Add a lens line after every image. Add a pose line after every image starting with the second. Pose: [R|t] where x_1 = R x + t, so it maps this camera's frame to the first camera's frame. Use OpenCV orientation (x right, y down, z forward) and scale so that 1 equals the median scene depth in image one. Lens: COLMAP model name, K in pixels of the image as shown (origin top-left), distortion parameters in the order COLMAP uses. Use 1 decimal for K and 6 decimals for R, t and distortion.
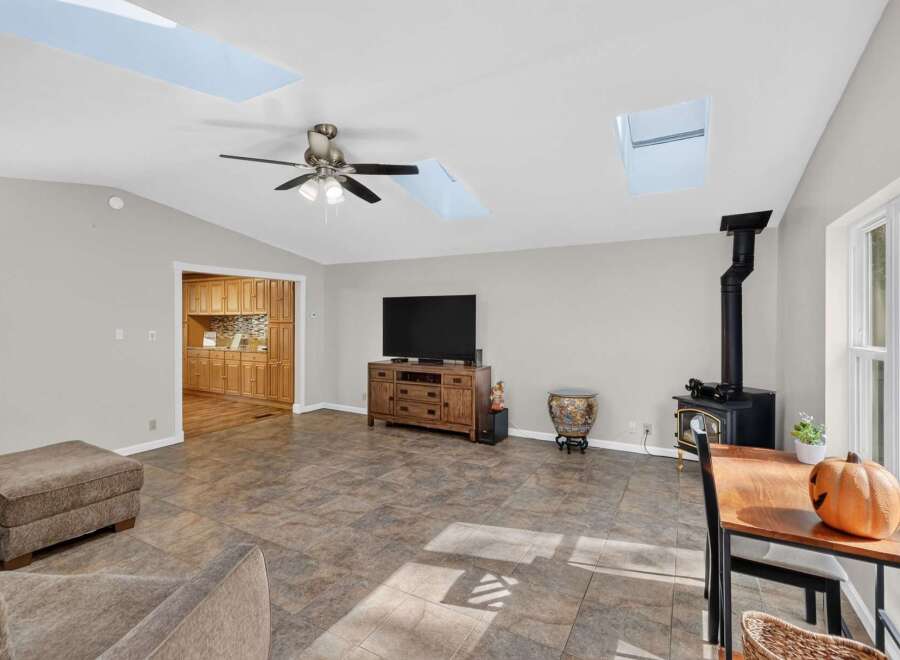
lens RADIAL K [[436.1, 0, 438.1], [0, 436.1, 321.0], [0, 0, 1]] dist [0.000266, 0.000173]
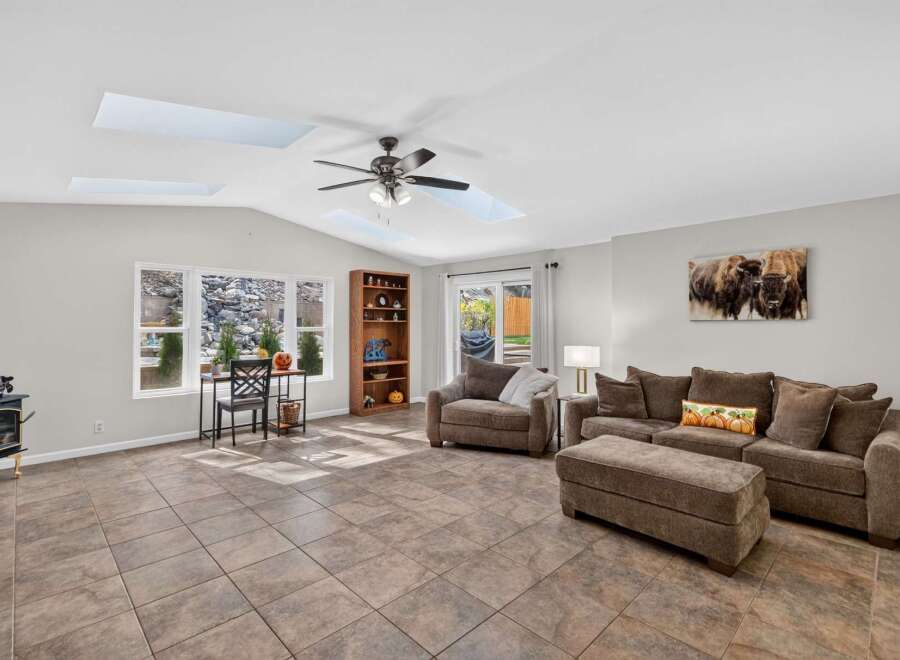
lens RADIAL K [[436.1, 0, 438.1], [0, 436.1, 321.0], [0, 0, 1]] dist [0.000266, 0.000173]
pose [[-0.959358, -0.002118, 0.282183, -0.623539], [-0.002713, 0.999995, -0.001719, 0.019355], [-0.282178, -0.002415, -0.959359, 1.833854]]
